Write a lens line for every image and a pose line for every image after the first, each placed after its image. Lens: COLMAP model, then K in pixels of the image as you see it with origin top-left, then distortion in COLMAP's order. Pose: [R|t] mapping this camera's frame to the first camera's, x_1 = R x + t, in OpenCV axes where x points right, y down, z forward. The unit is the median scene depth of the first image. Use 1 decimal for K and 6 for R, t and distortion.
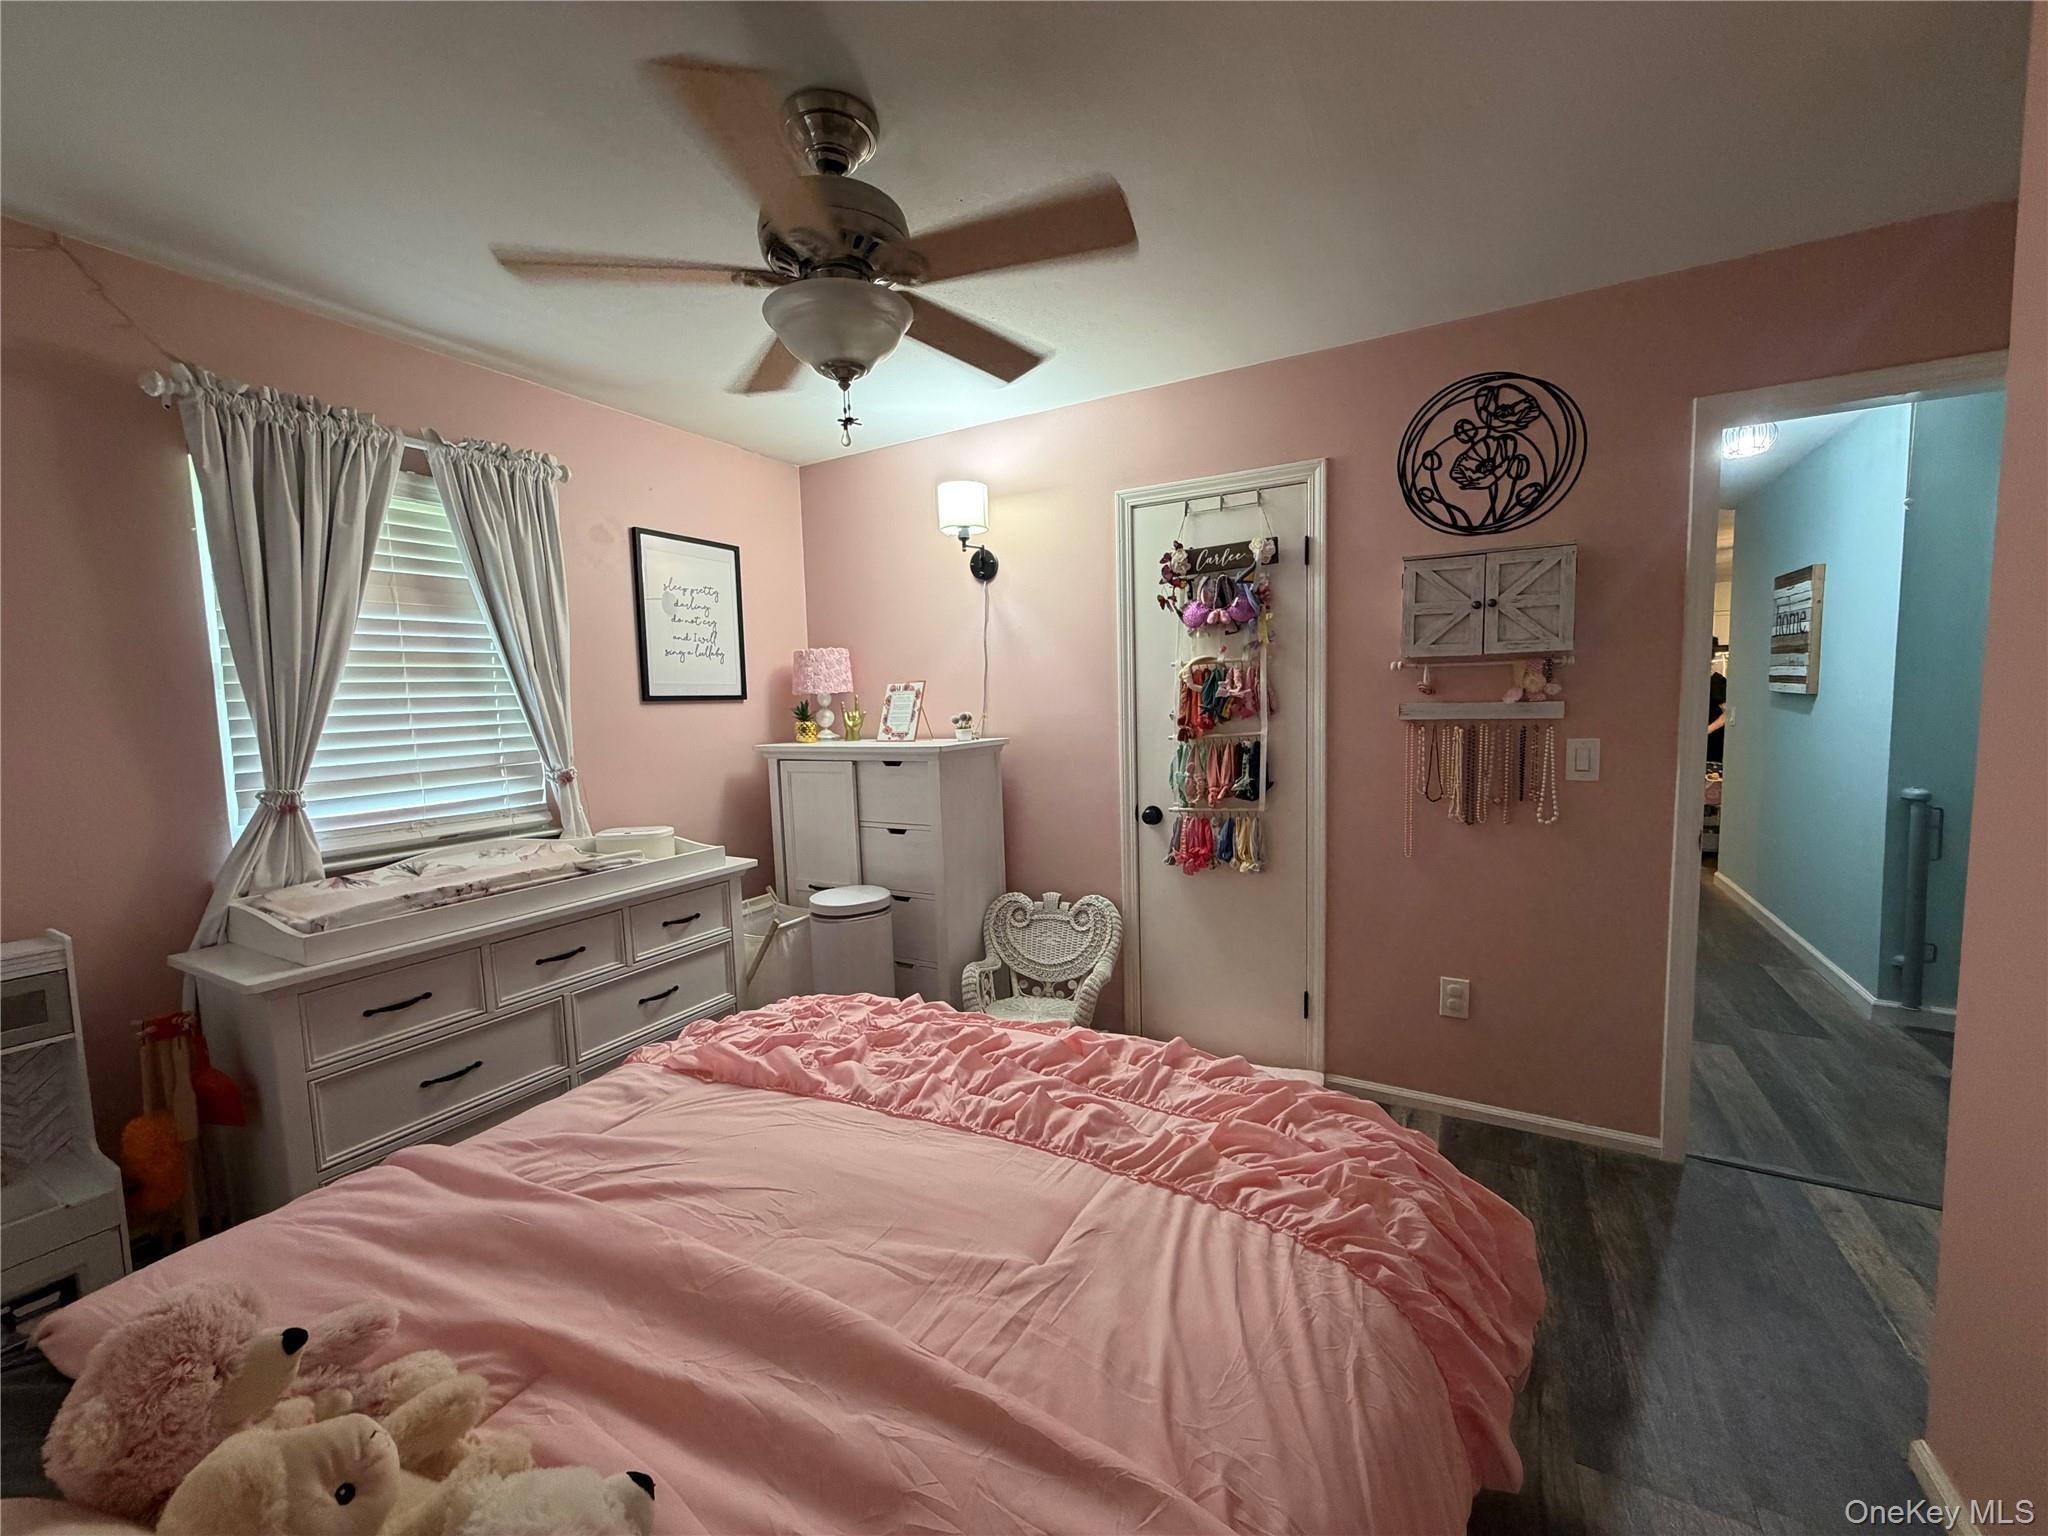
lens RADIAL K [[804.0, 0, 1024.0], [0, 804.0, 768.0], [0, 0, 1]] dist [0.000979, -0.000165]
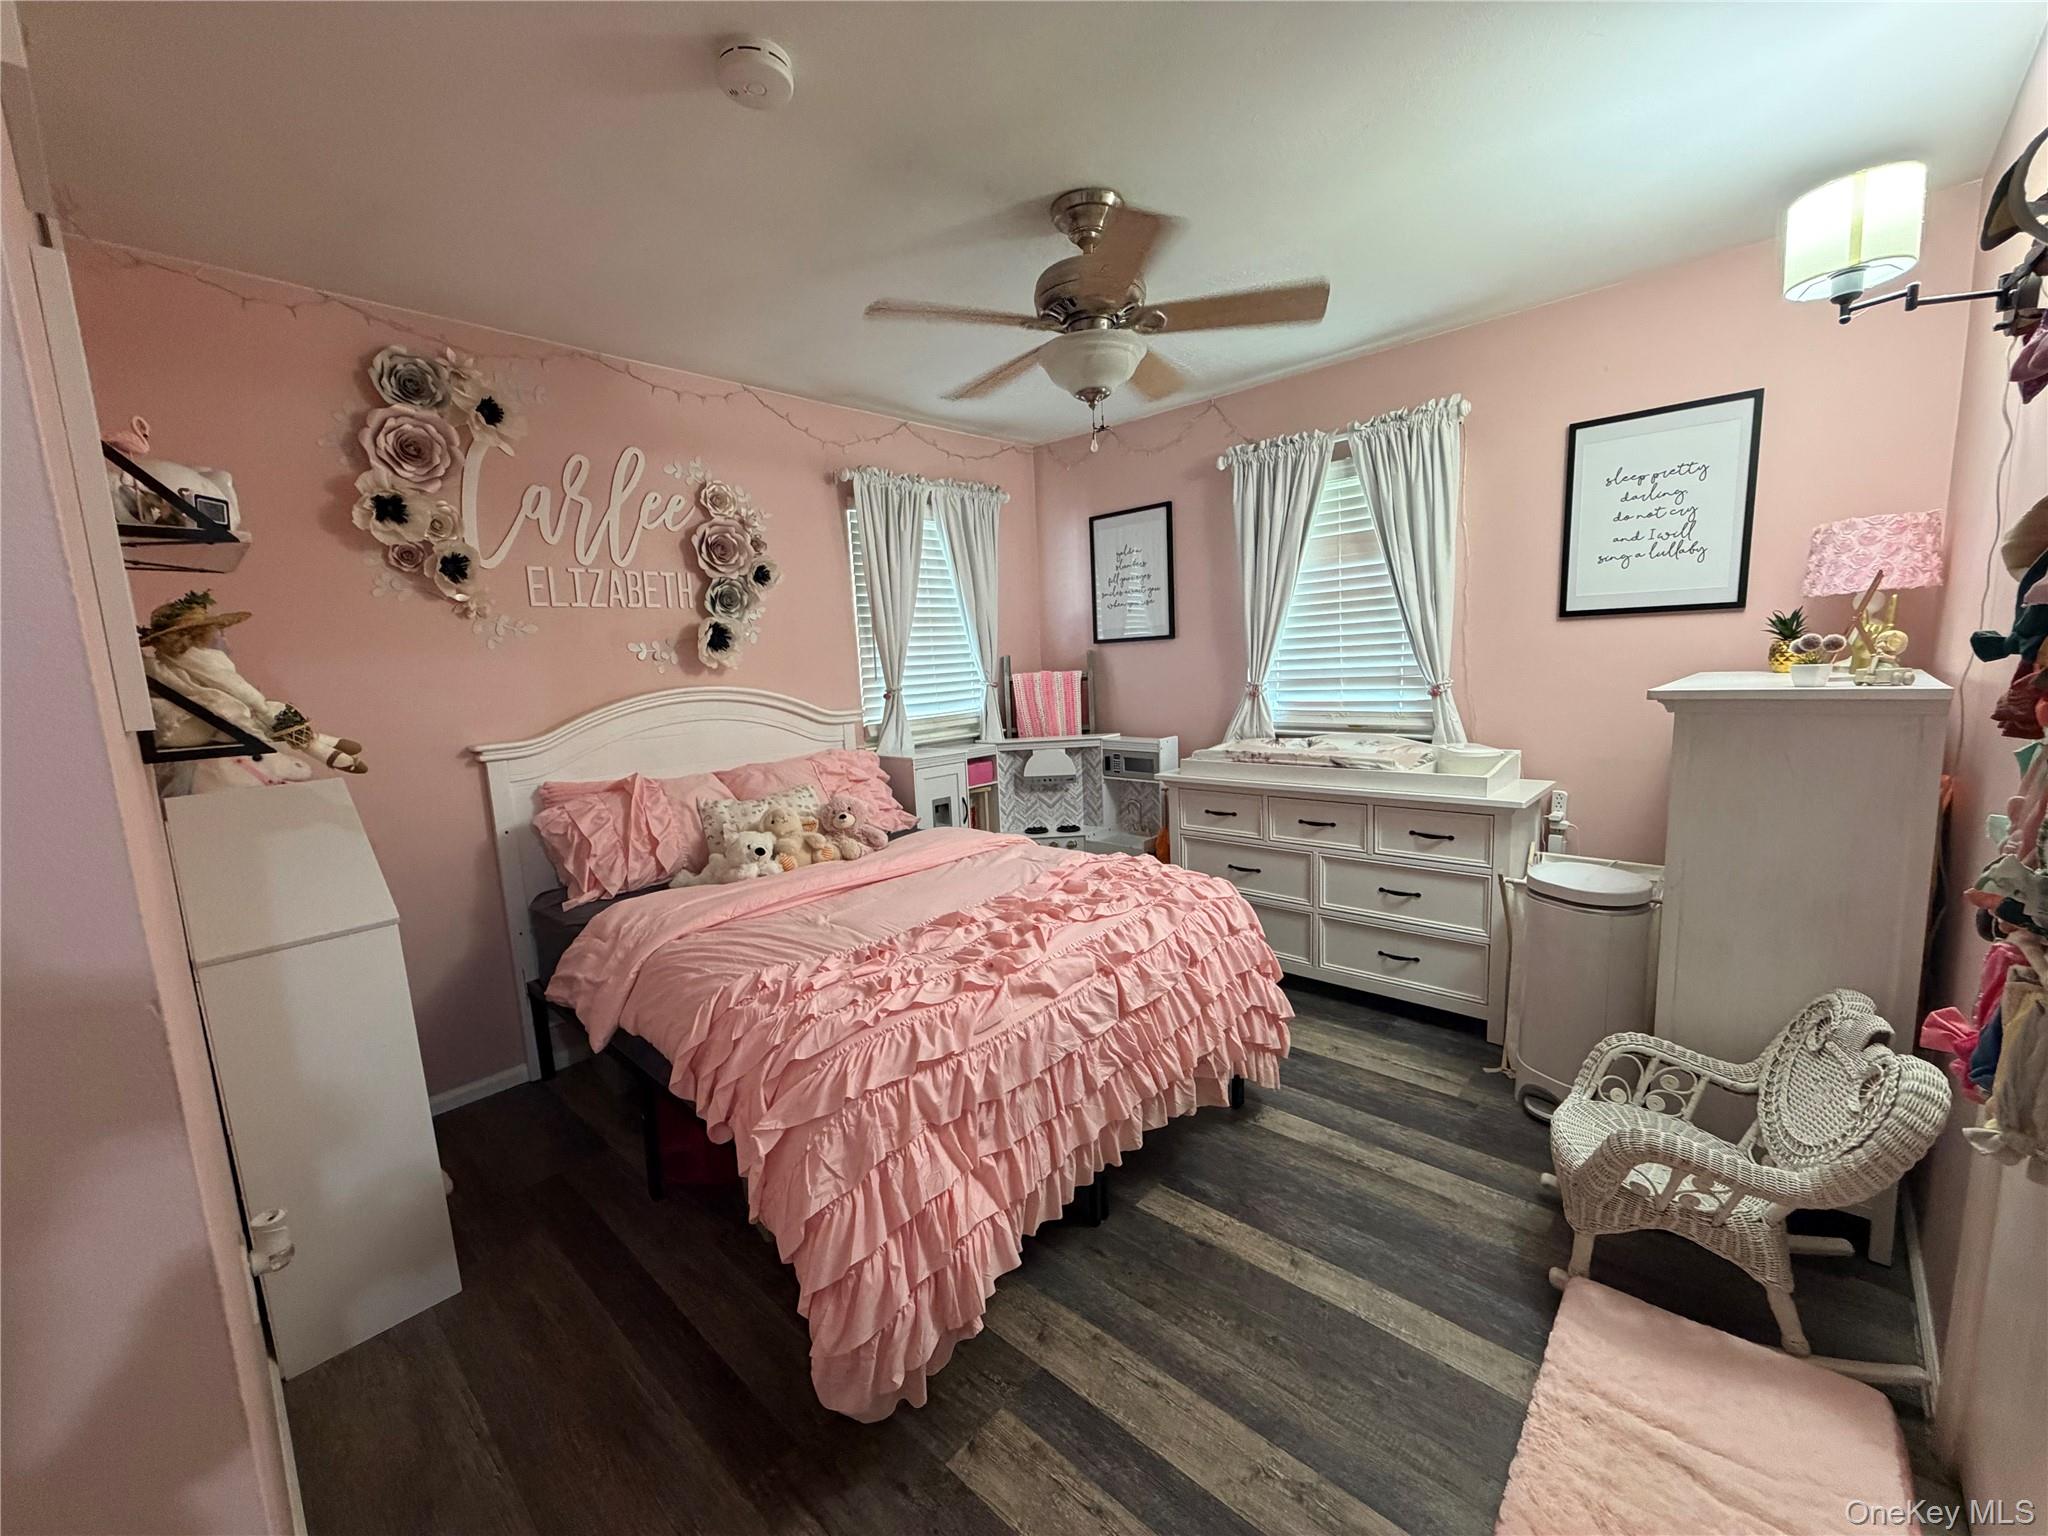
lens RADIAL K [[804.0, 0, 1024.0], [0, 804.0, 768.0], [0, 0, 1]] dist [0.000979, -0.000165]
pose [[-0.224749, 0.174047, -0.958747, 0.739691], [-0.032187, 0.982056, 0.185824, -0.080883], [0.973885, 0.072623, -0.215114, 0.762313]]
